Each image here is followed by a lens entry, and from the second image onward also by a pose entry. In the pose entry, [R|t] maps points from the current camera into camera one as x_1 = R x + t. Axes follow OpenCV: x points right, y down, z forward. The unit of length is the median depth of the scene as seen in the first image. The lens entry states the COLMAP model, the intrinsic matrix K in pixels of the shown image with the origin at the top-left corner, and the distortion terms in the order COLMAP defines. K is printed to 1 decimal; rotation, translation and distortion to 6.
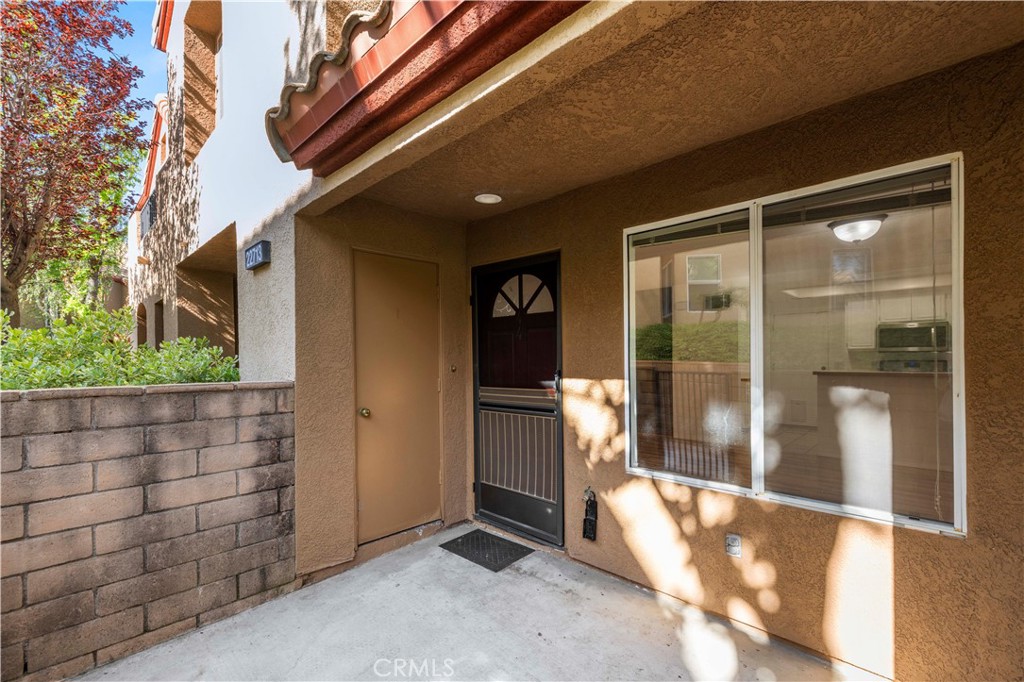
lens RADIAL K [[433.1, 0, 499.3], [0, 433.1, 359.9], [0, 0, 1]] dist [0.004297, -0.000315]
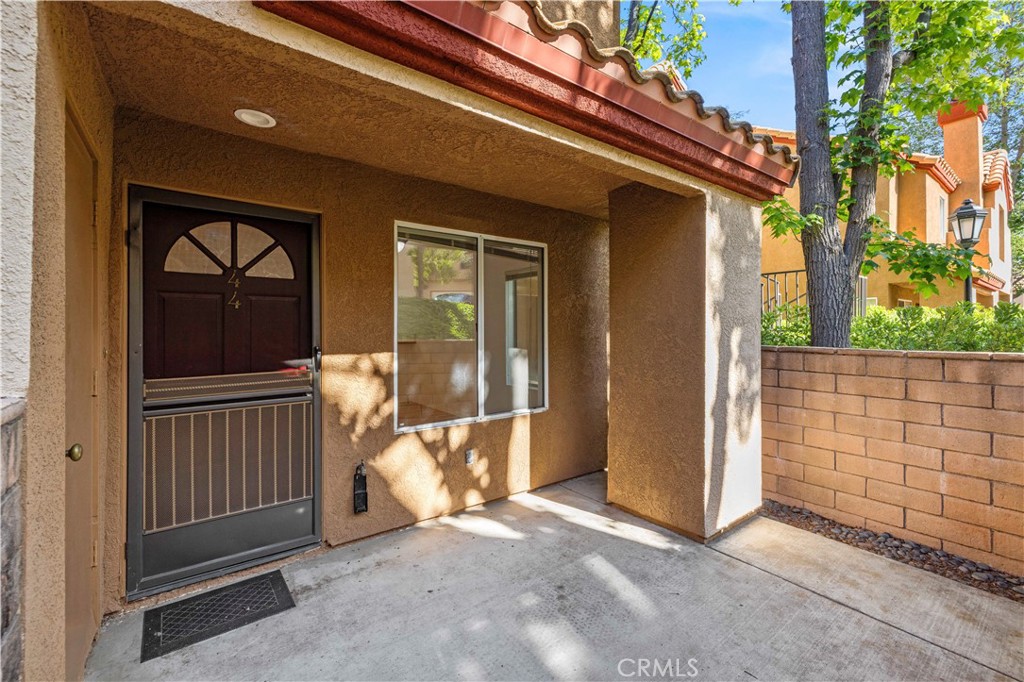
lens RADIAL K [[432.1, 0, 503.8], [0, 432.1, 324.8], [0, 0, 1]] dist [0.004497, -0.000599]
pose [[0.162955, 0.016179, 0.986501, -0.798403], [0.004912, 0.999840, -0.017209, -0.005116], [-0.986621, 0.007650, 0.162850, 0.543645]]
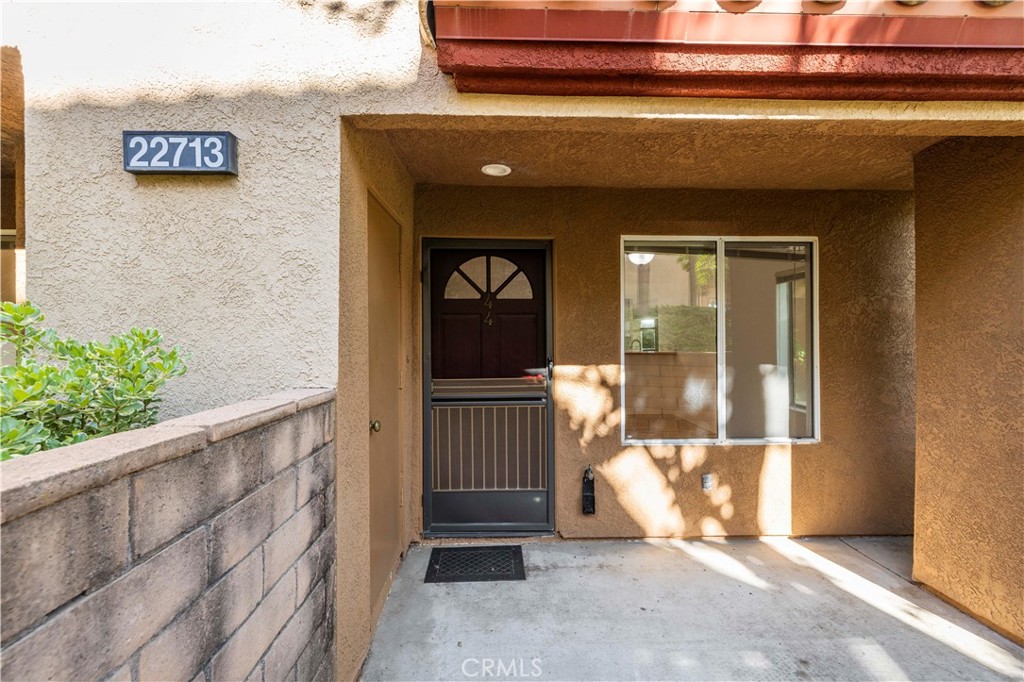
lens RADIAL K [[432.1, 0, 513.5], [0, 432.1, 335.3], [0, 0, 1]] dist [0.004497, -0.000599]
pose [[0.695235, 0.010027, 0.718712, -0.756235], [-0.000633, 0.999911, -0.013337, -0.017407], [-0.718782, 0.008818, 0.695180, 0.412203]]
